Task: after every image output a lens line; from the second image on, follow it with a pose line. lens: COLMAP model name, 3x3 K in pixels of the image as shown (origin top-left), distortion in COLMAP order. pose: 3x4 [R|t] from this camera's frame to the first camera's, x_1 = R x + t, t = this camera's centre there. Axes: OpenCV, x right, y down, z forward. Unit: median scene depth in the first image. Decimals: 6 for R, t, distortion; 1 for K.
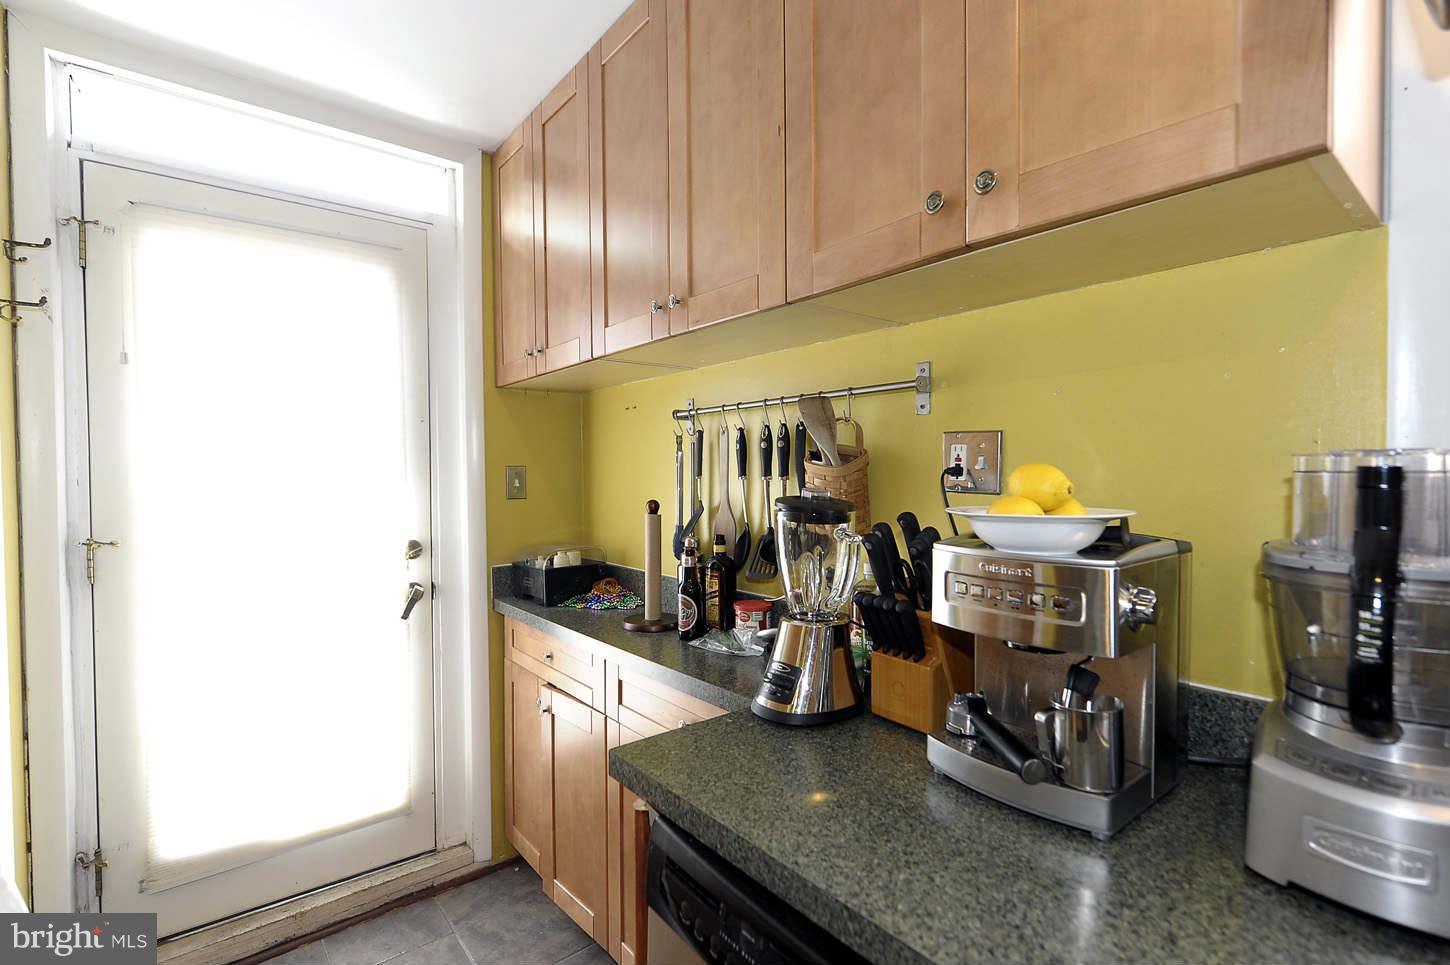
lens RADIAL K [[658.9, 0, 717.0], [0, 658.9, 485.0], [0, 0, 1]] dist [-0.002674, 0.000015]
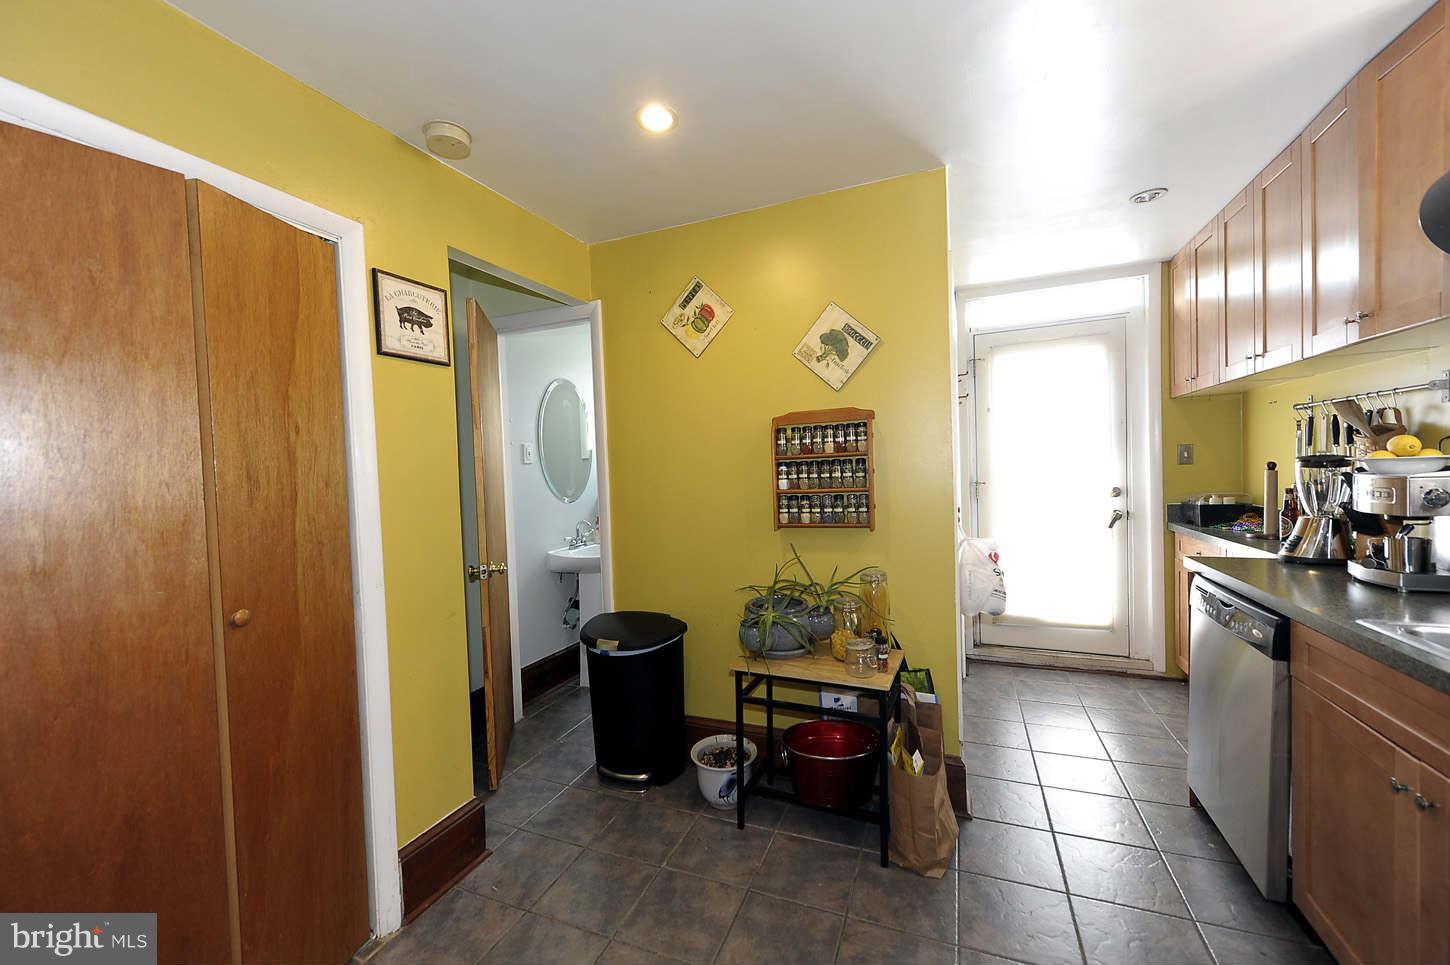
lens RADIAL K [[568.3, 0, 715.4], [0, 568.3, 487.9], [0, 0, 1]] dist [0.001501, -0.001445]
pose [[0.471191, 0.019909, -0.881807, 0.538259], [0.016965, 0.999356, 0.031629, 0.020711], [0.881868, -0.029863, 0.470549, -0.963772]]
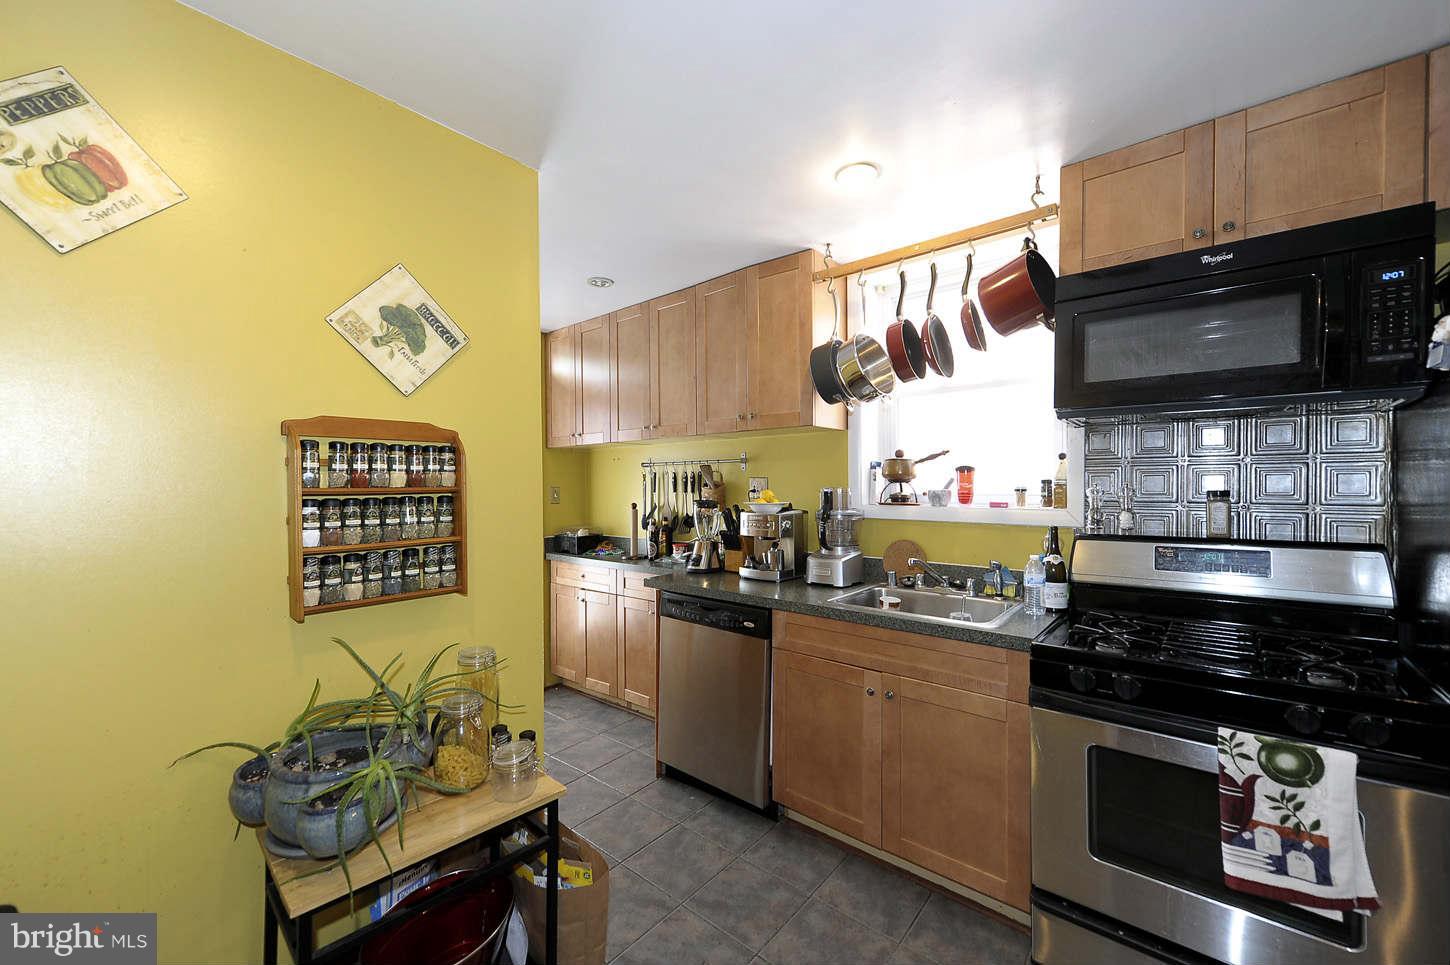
lens RADIAL K [[568.3, 0, 723.5], [0, 568.3, 487.4], [0, 0, 1]] dist [0.001501, -0.001445]
pose [[0.980200, -0.001573, 0.198005, -0.196542], [0.004918, 0.999853, -0.016406, 0.003267], [-0.197950, 0.017055, 0.980064, -1.063514]]
